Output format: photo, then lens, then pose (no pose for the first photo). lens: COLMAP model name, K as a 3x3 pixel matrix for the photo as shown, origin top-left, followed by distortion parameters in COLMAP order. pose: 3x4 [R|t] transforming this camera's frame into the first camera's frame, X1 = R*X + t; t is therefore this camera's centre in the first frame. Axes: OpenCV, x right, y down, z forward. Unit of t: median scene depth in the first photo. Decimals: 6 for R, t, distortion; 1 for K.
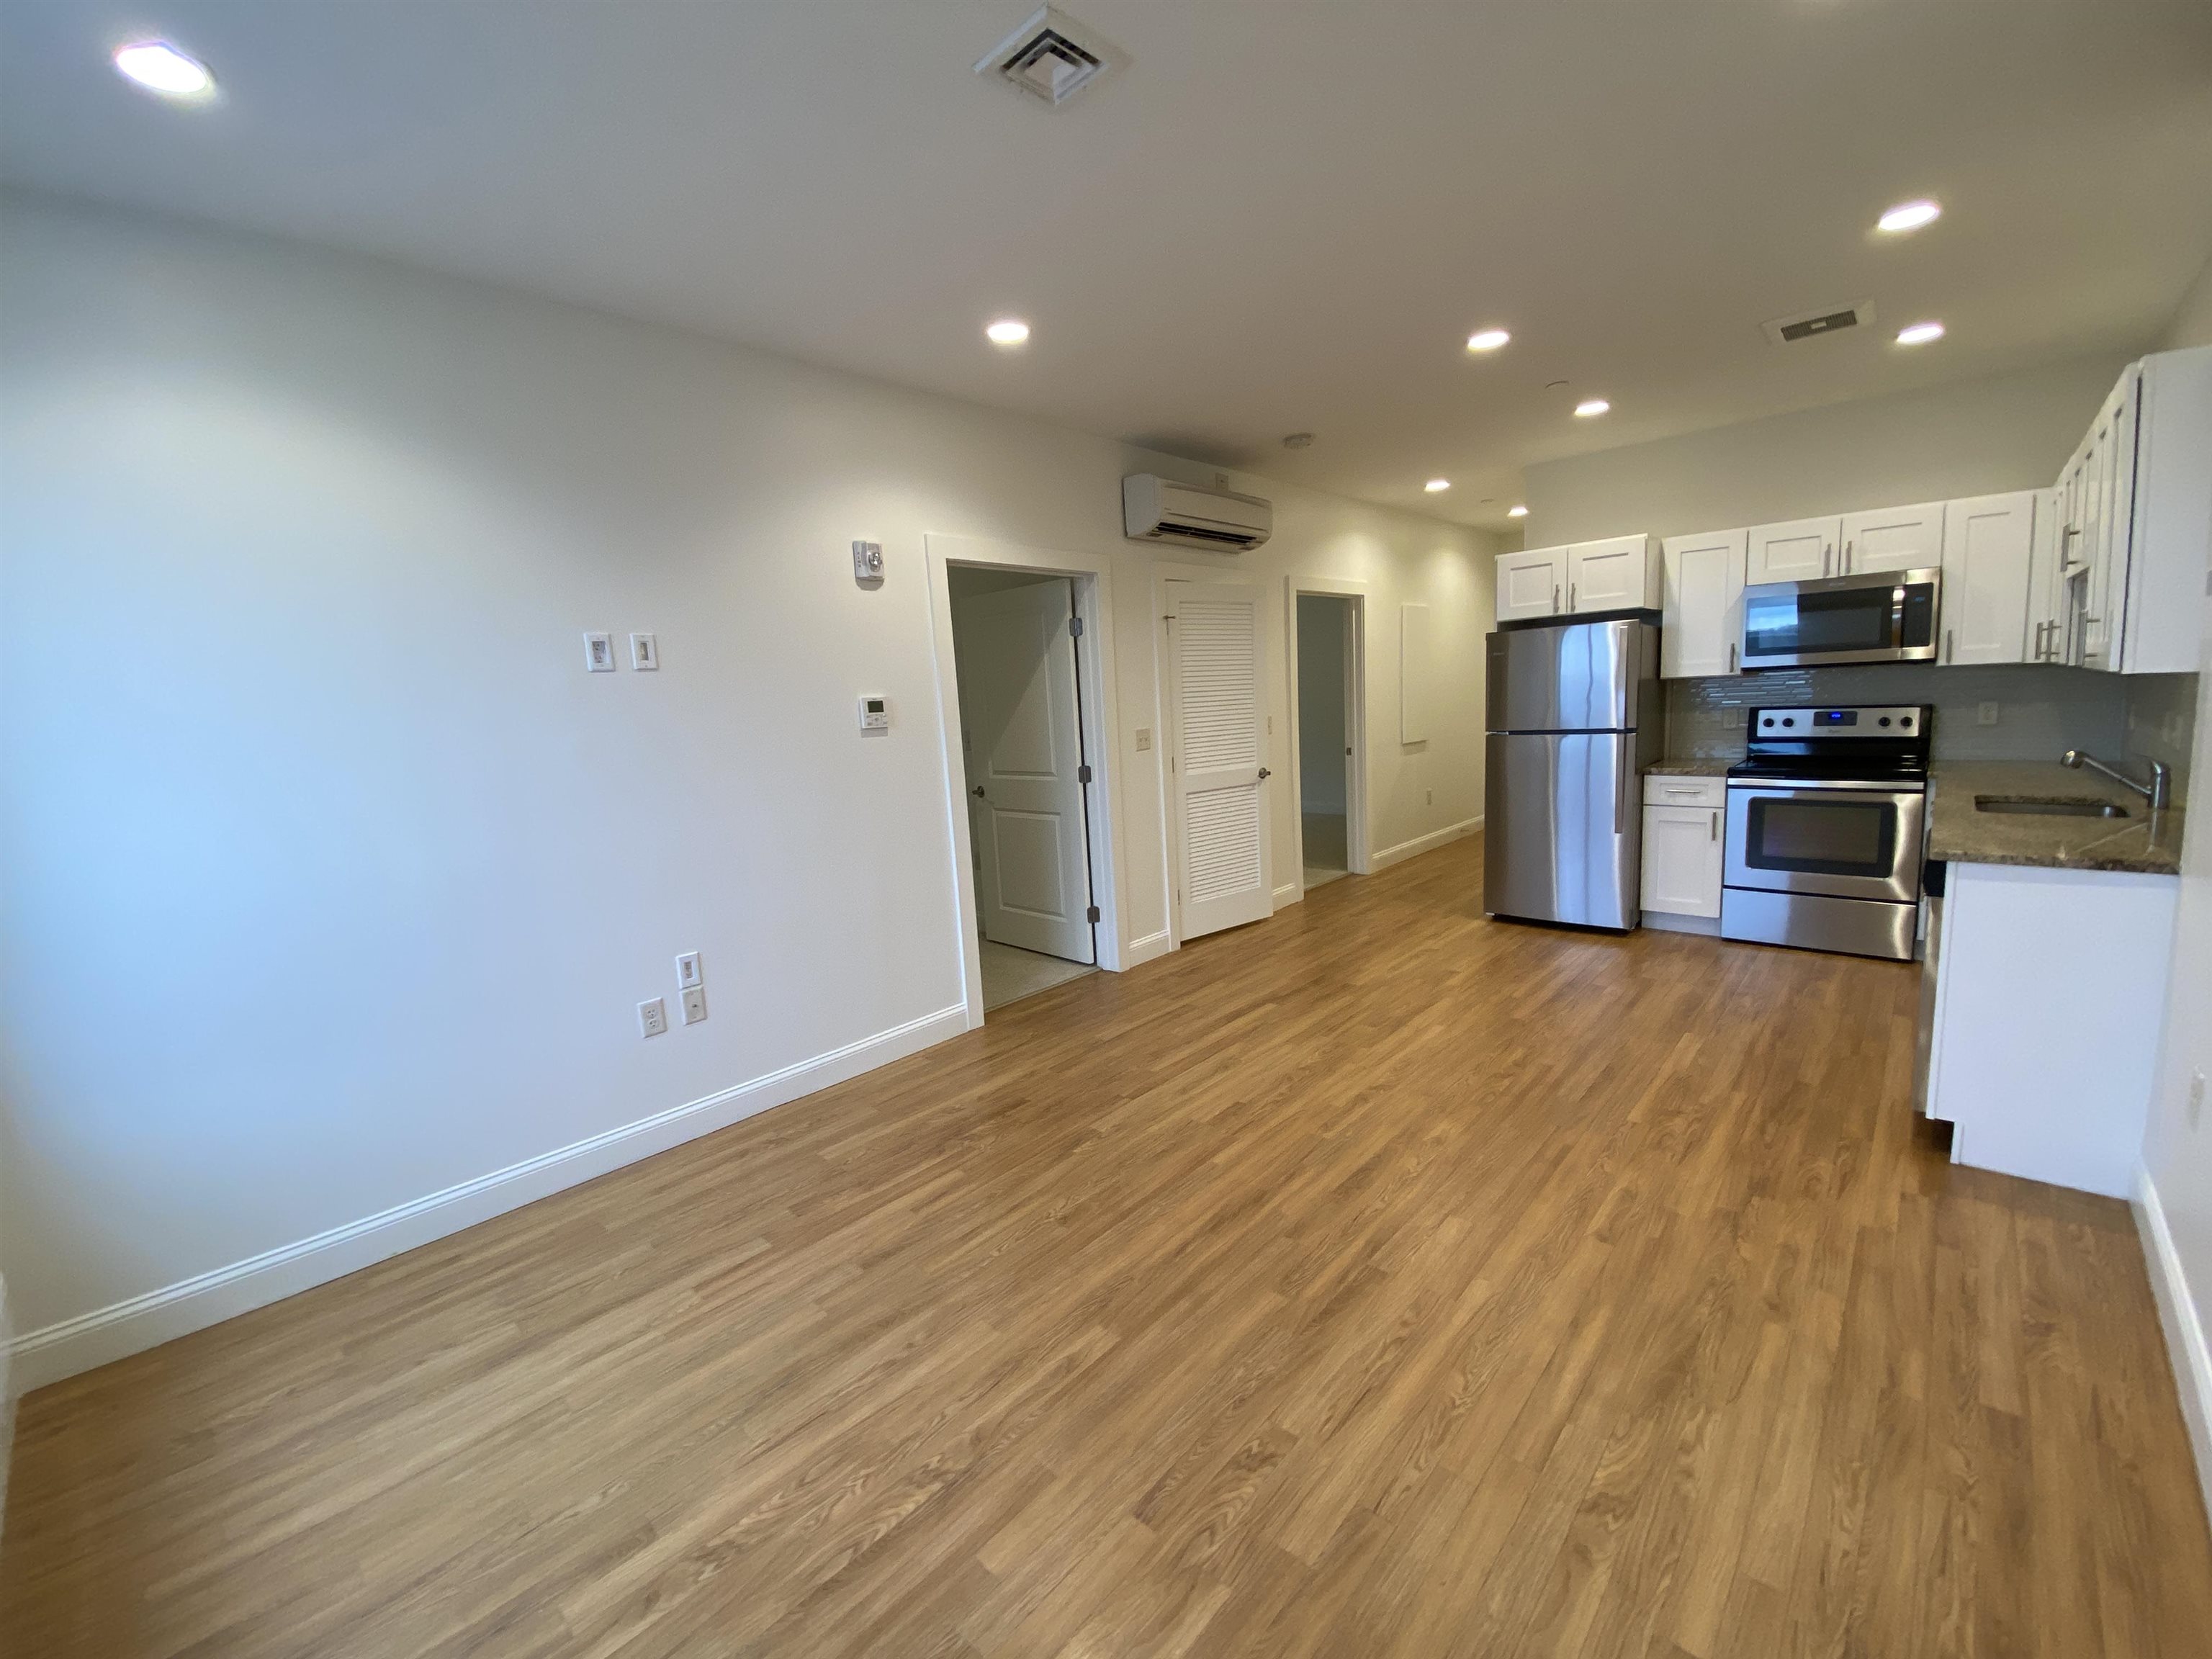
lens RADIAL K [[885.3, 0, 1100.1], [0, 885.3, 822.8], [0, 0, 1]] dist [0.002252, -0.012384]
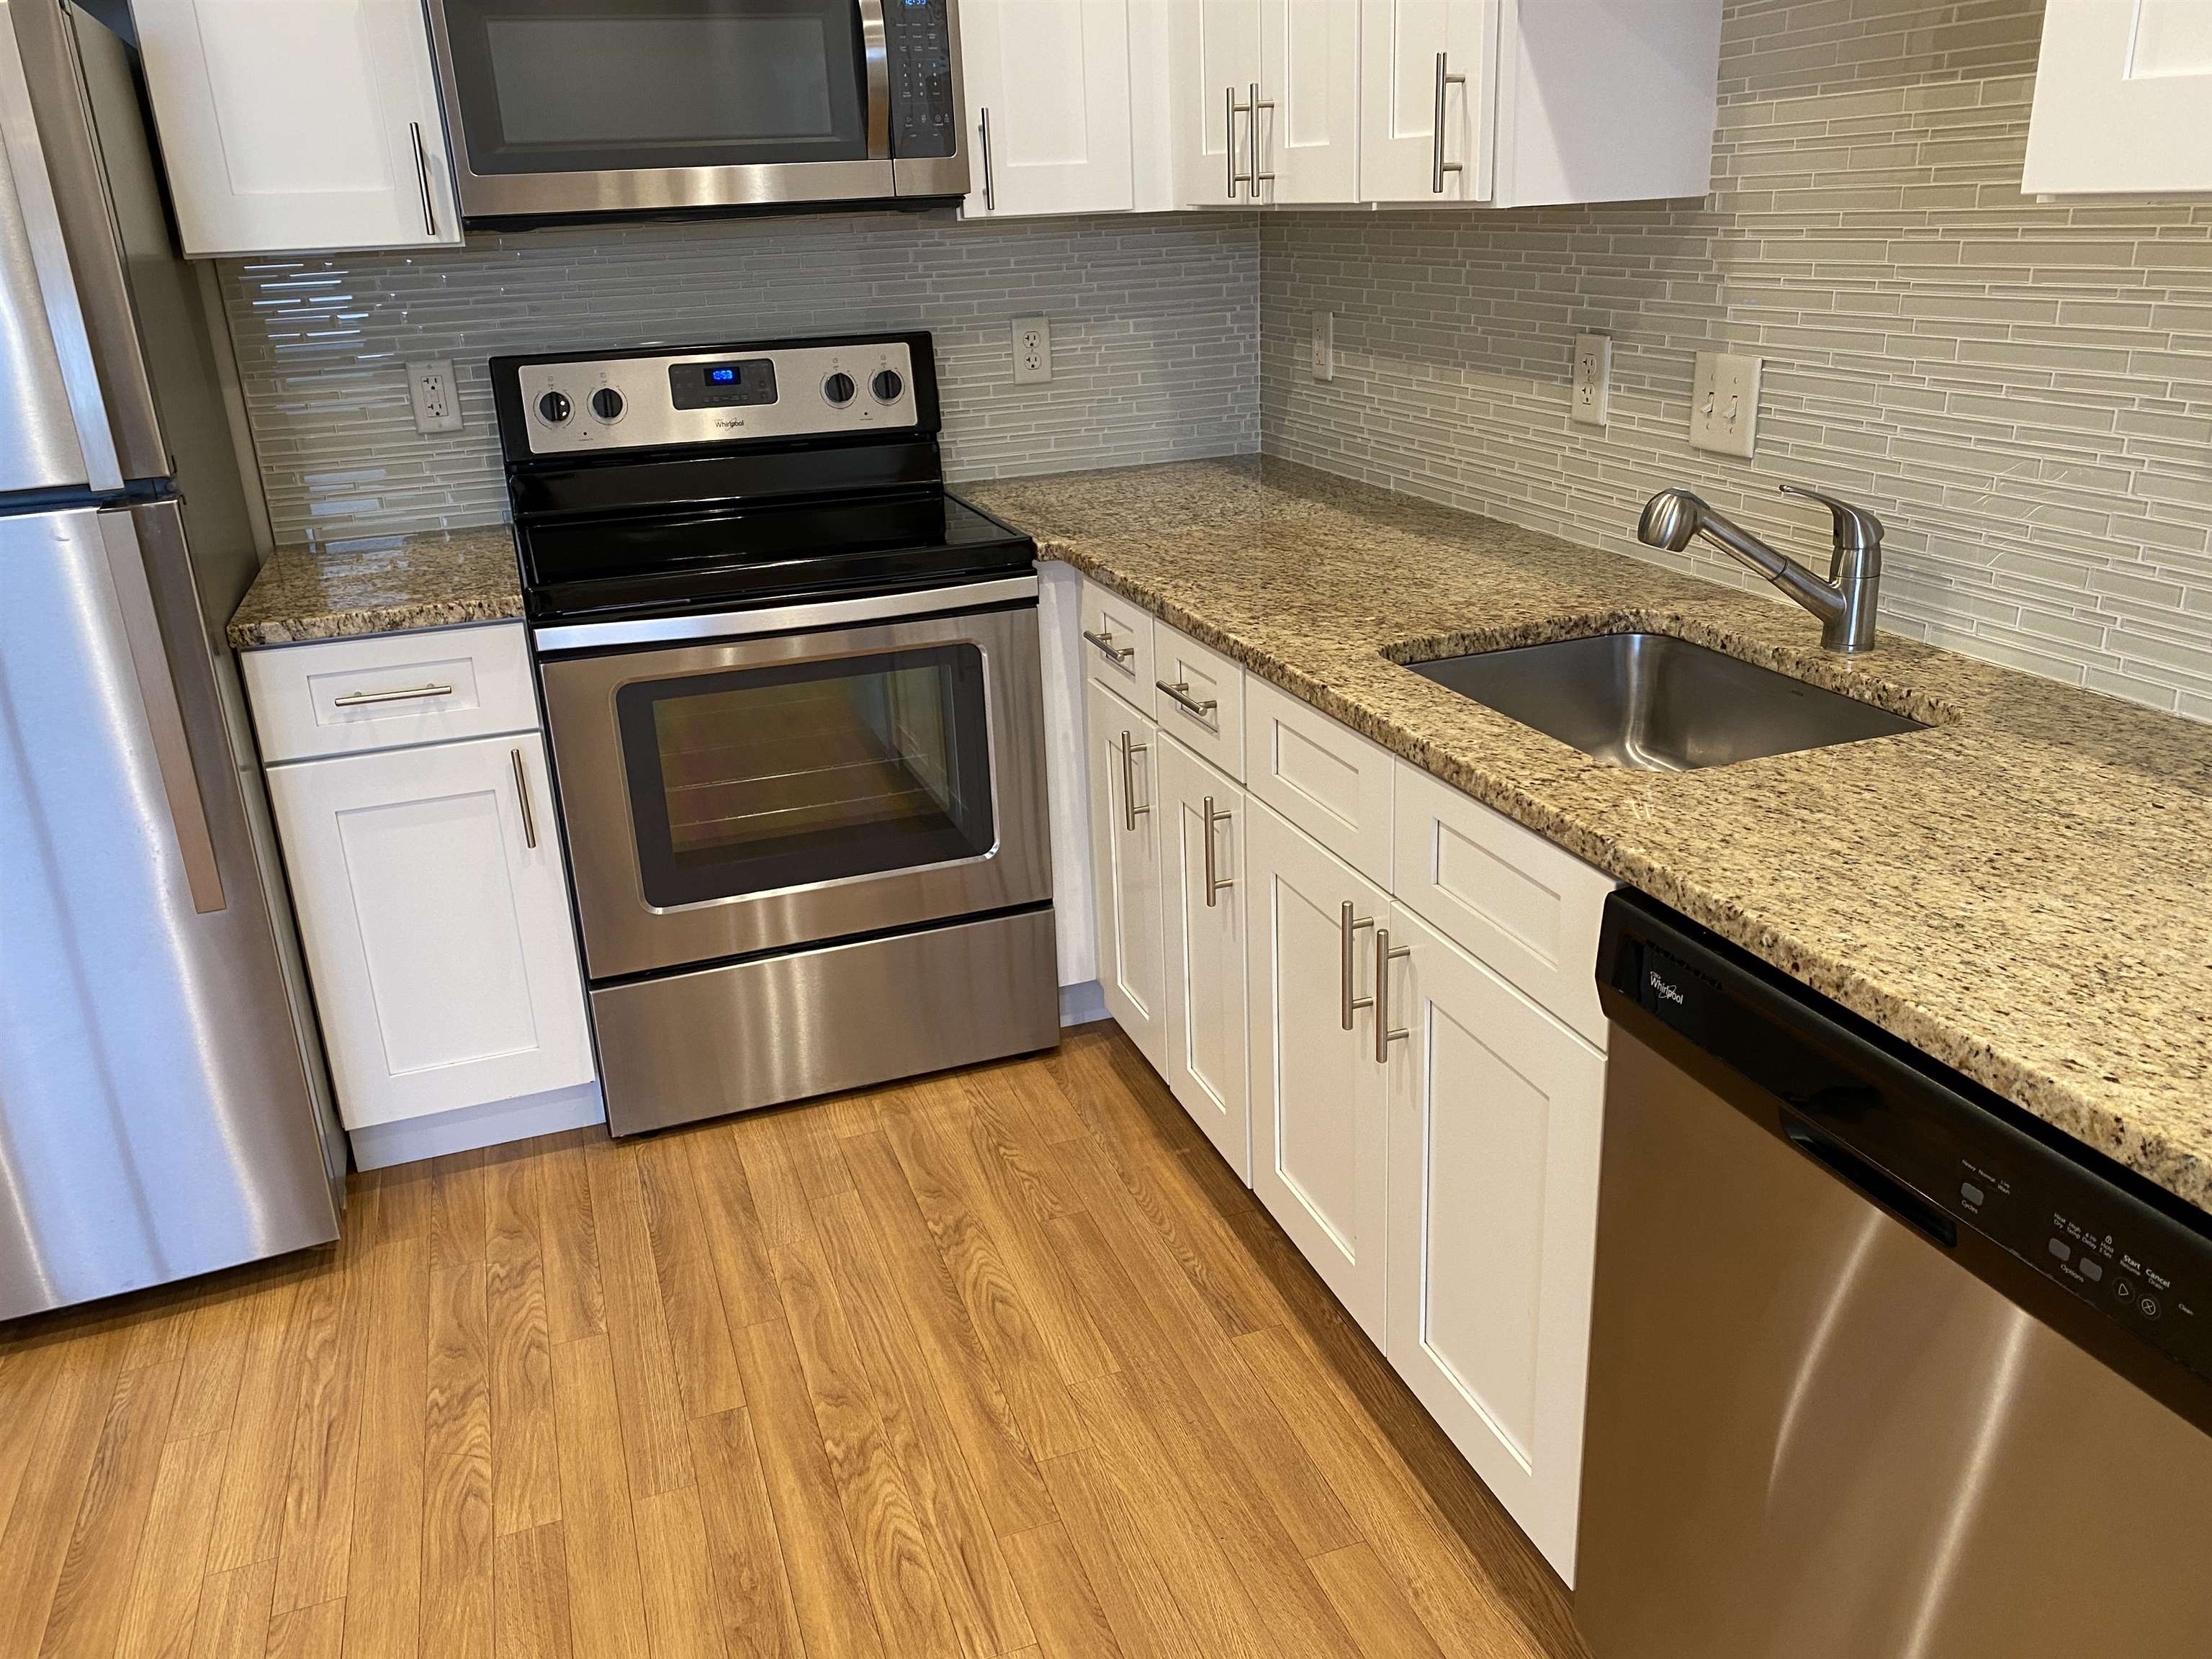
lens RADIAL K [[1697.1, 0, 1087.1], [0, 1697.1, 815.2], [0, 0, 1]] dist [0.060208, -0.077491]
pose [[0.459571, -0.272857, 0.845188, 0.361066], [0.143197, 0.961951, 0.232689, -0.107446], [-0.876521, 0.014091, 0.481157, 0.666702]]
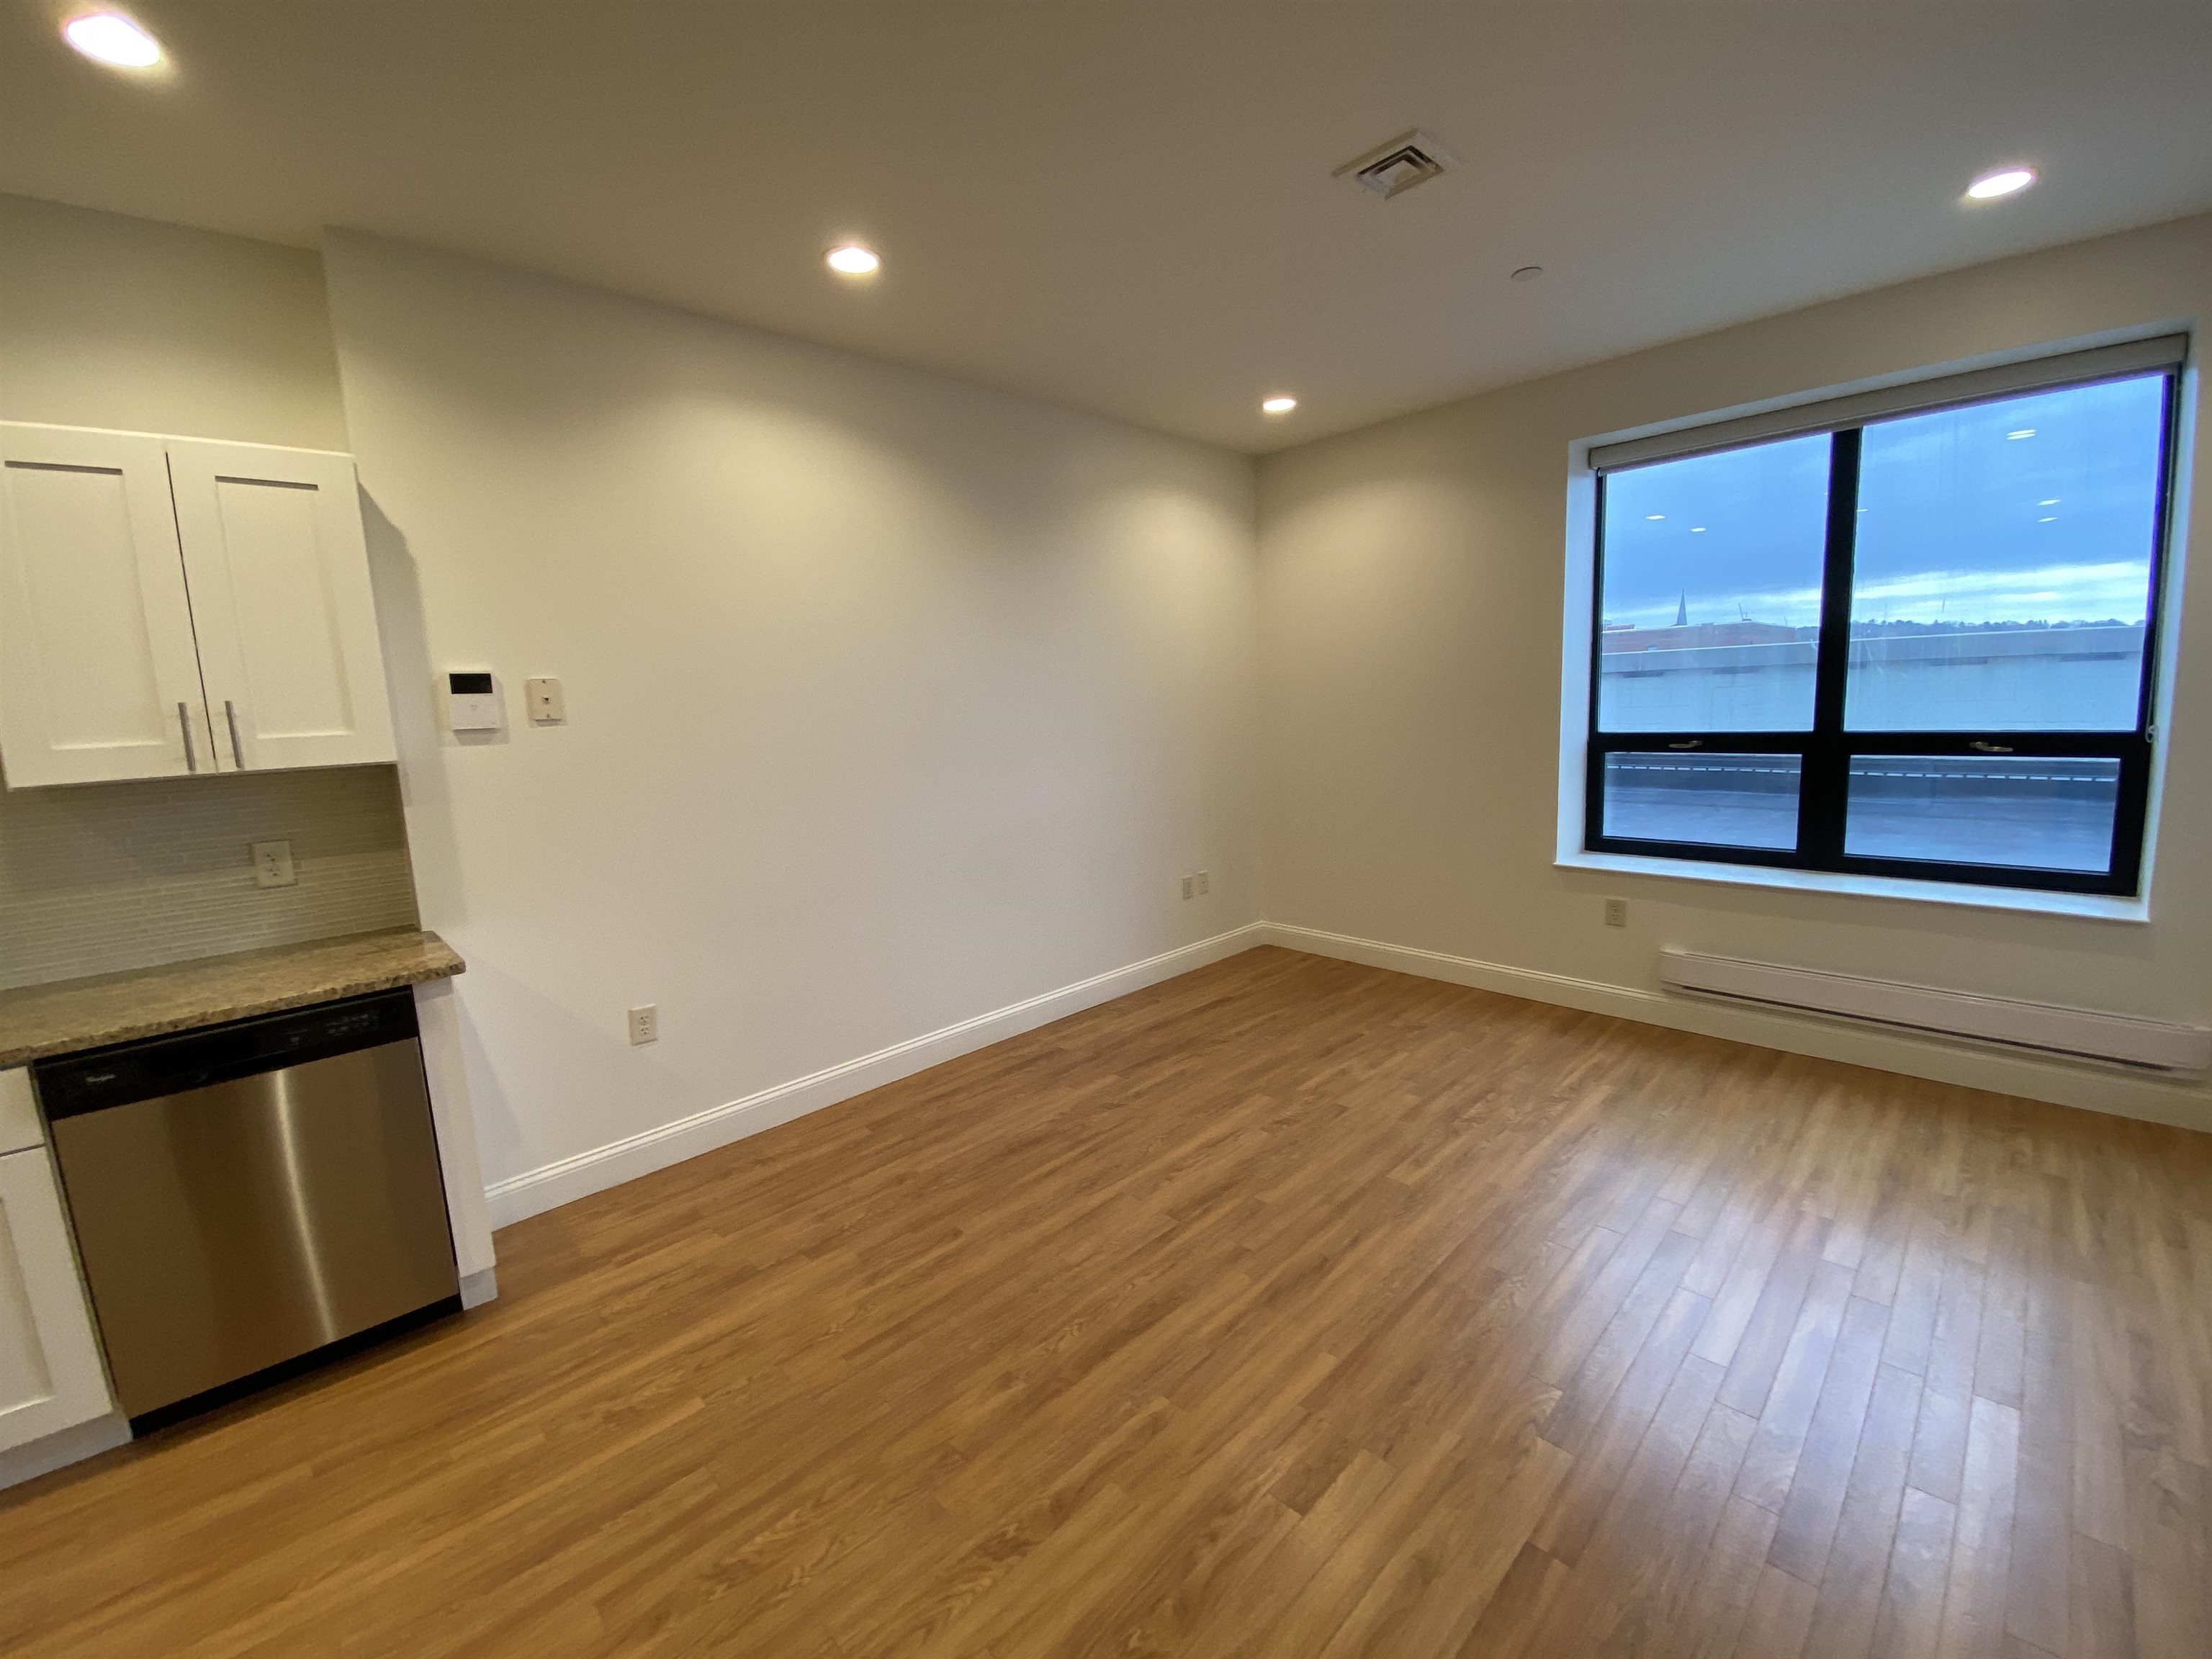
lens RADIAL K [[892.6, 0, 1102.9], [0, 892.6, 824.4], [0, 0, 1]] dist [0.032814, -0.026834]
pose [[-0.993804, 0.094424, 0.058626, 0.160414], [0.107001, 0.955505, 0.274885, -0.167020], [-0.030061, 0.279455, -0.959688, 1.096878]]
